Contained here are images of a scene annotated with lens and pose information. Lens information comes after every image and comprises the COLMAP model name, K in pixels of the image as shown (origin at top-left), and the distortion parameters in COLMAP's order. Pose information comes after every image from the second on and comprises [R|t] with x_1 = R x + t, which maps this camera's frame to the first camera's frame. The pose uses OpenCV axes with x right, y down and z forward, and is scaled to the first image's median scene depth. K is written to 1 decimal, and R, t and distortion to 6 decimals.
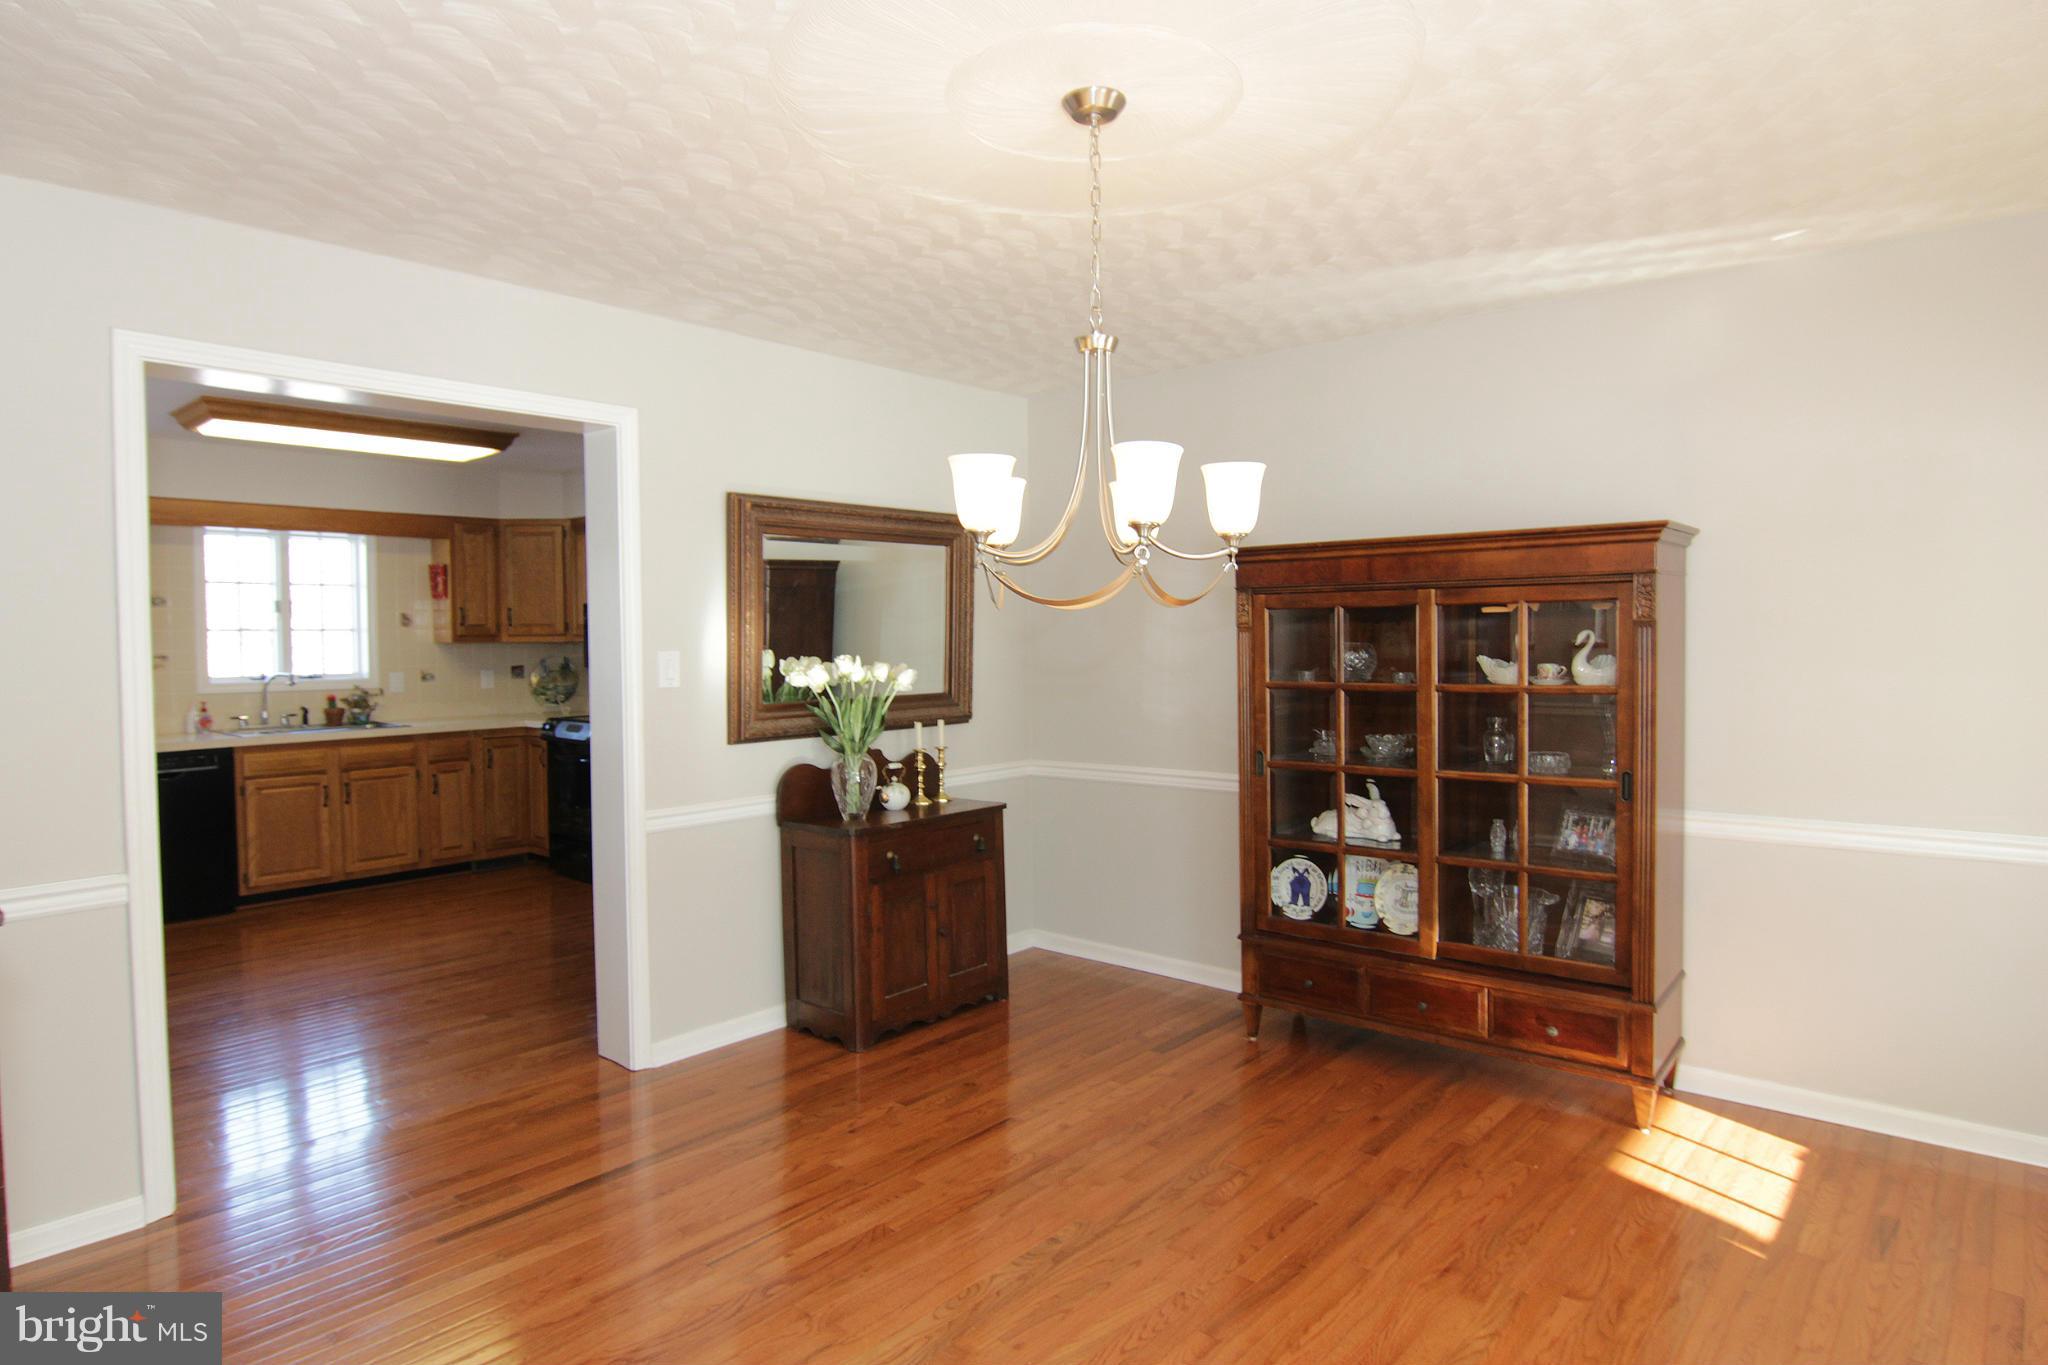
lens RADIAL K [[1158.5, 0, 1026.7], [0, 1158.5, 648.9], [0, 0, 1]] dist [-0.014491, -0.000386]
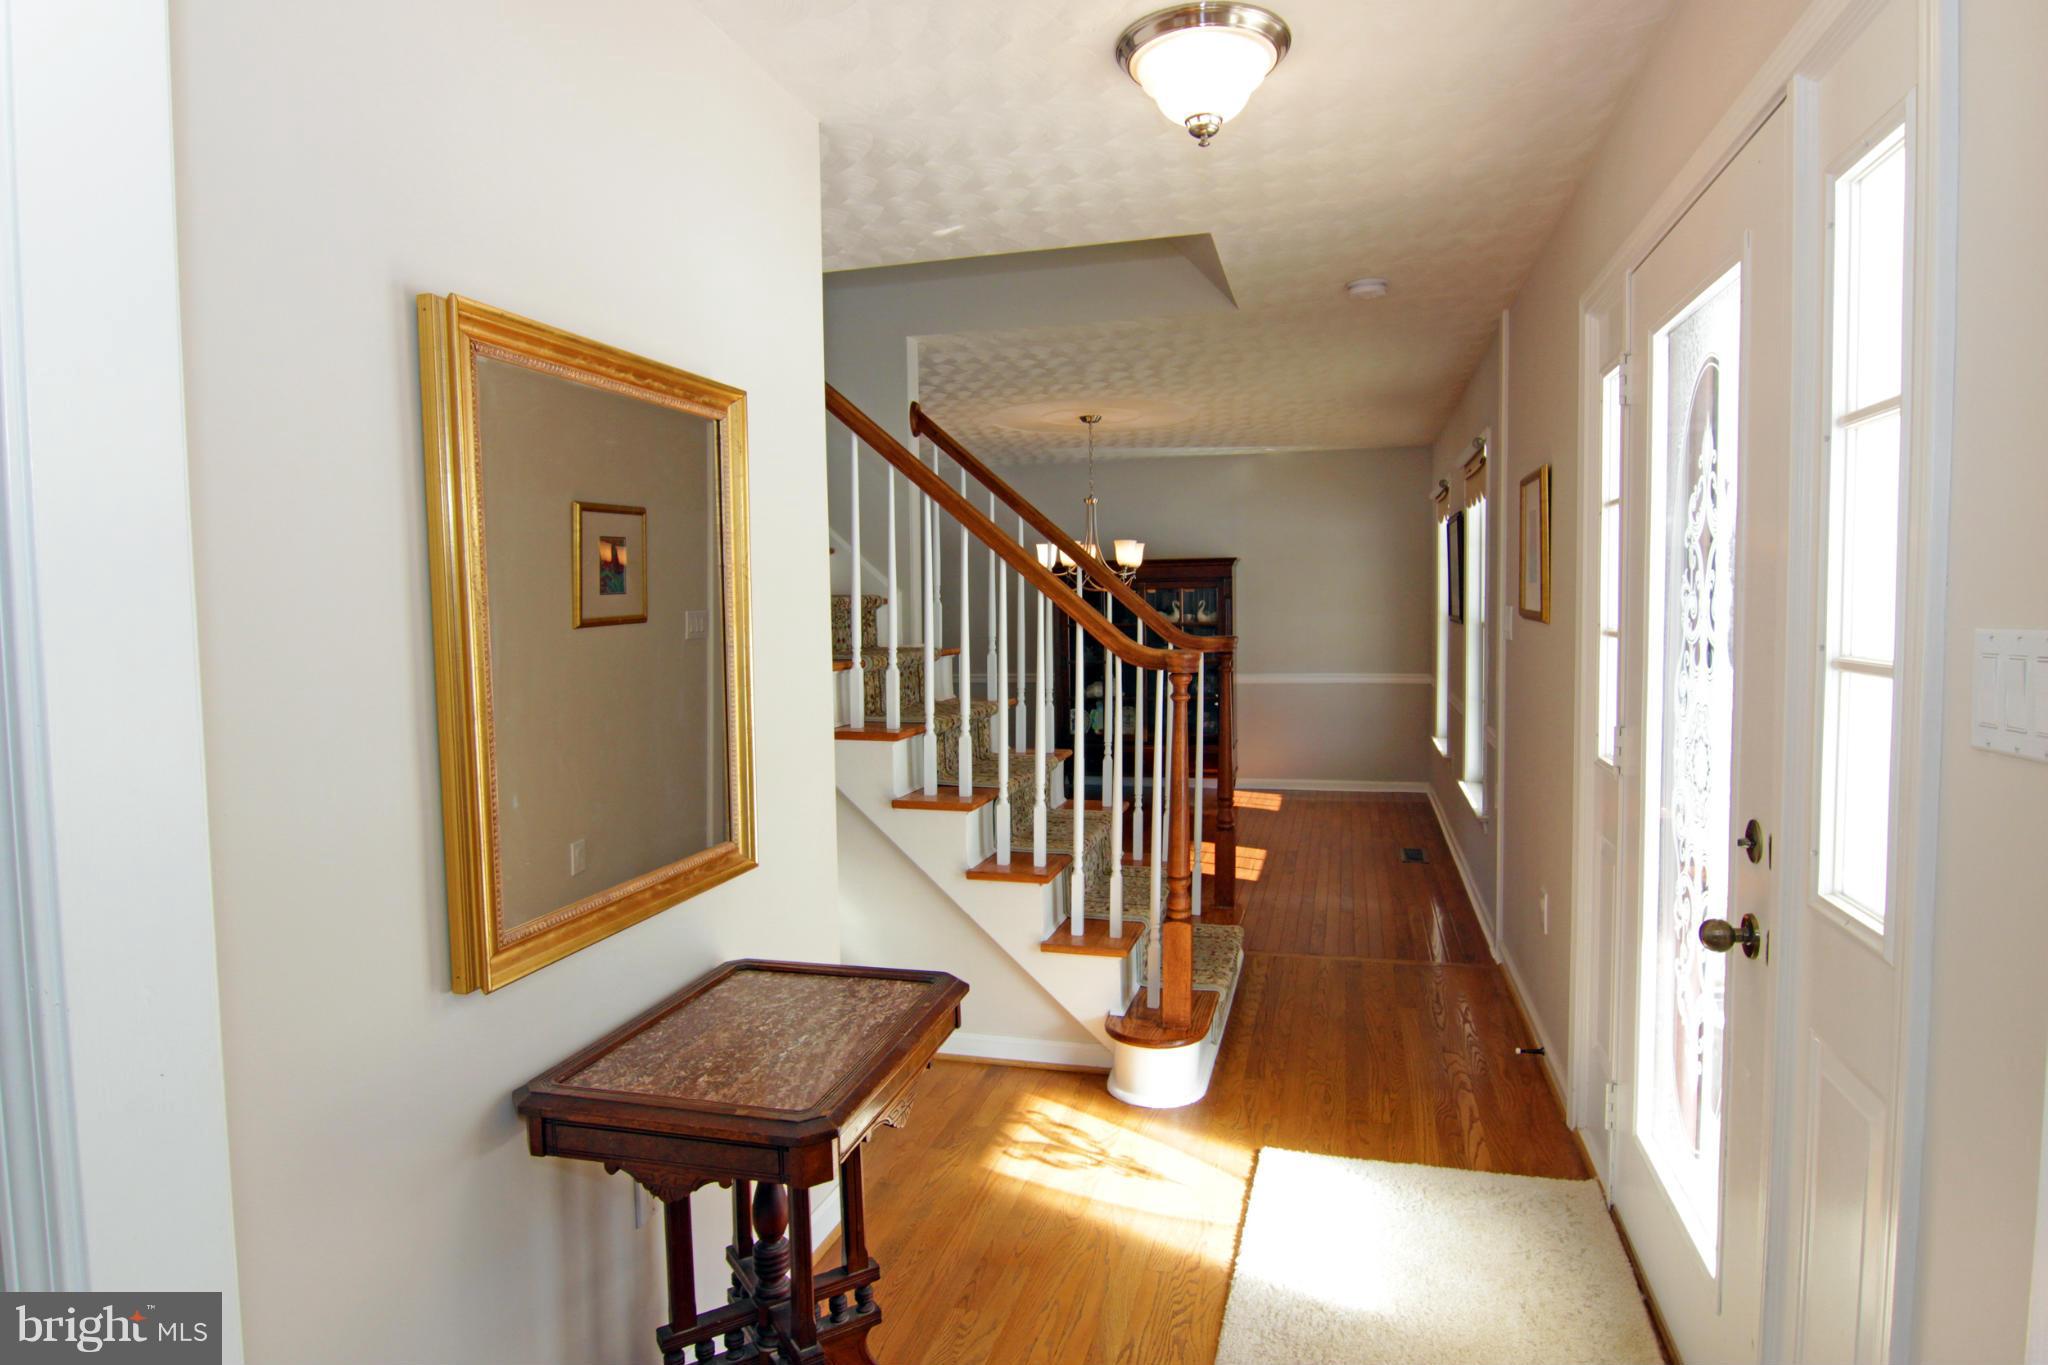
lens RADIAL K [[1158.5, 0, 1024.1], [0, 1158.5, 681.4], [0, 0, 1]] dist [-0.014491, -0.000386]
pose [[0.907230, -0.027253, 0.419751, -0.928707], [0.007020, 0.998741, 0.049674, 0.033201], [-0.420576, -0.042119, 0.906279, -1.103834]]
